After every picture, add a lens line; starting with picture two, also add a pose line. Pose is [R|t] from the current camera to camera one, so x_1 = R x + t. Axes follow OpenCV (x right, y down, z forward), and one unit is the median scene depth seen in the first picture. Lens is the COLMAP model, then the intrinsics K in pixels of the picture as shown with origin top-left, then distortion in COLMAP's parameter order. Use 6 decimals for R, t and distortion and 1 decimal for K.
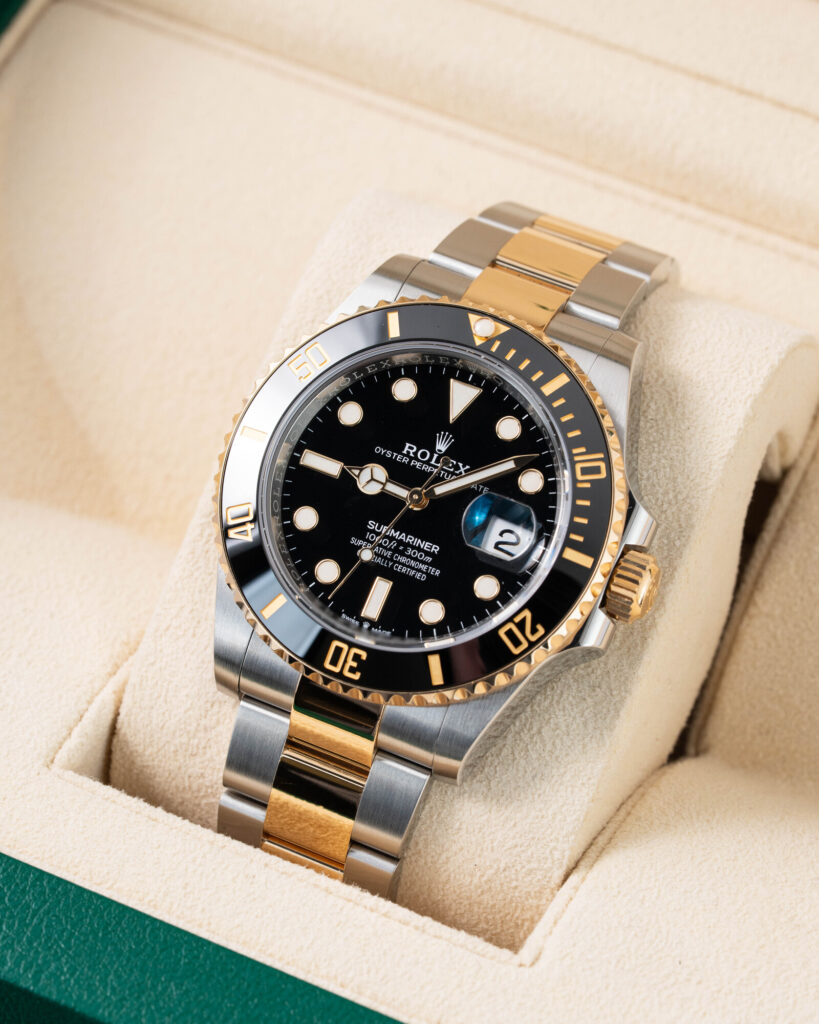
lens RADIAL K [[4741.6, 0, 404.1], [0, 4741.6, 508.5], [0, 0, 1]] dist [-0.964001, 0.000000]
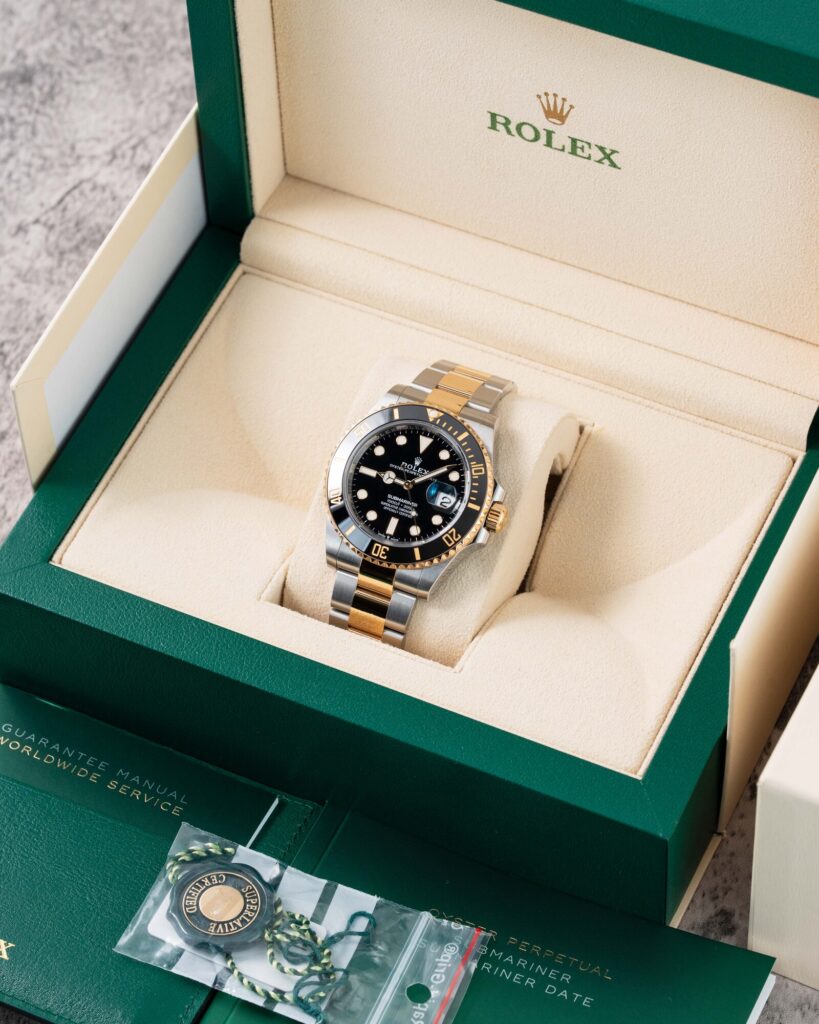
lens RADIAL K [[4741.6, 0, 412.4], [0, 4741.6, 513.5], [0, 0, 1]] dist [-0.964001, 0.000000]
pose [[0.999611, -0.027887, 0.000525, 0.003407], [0.027892, 0.999512, -0.014087, 0.046915], [-0.000132, 0.014097, 0.999901, -1.434737]]
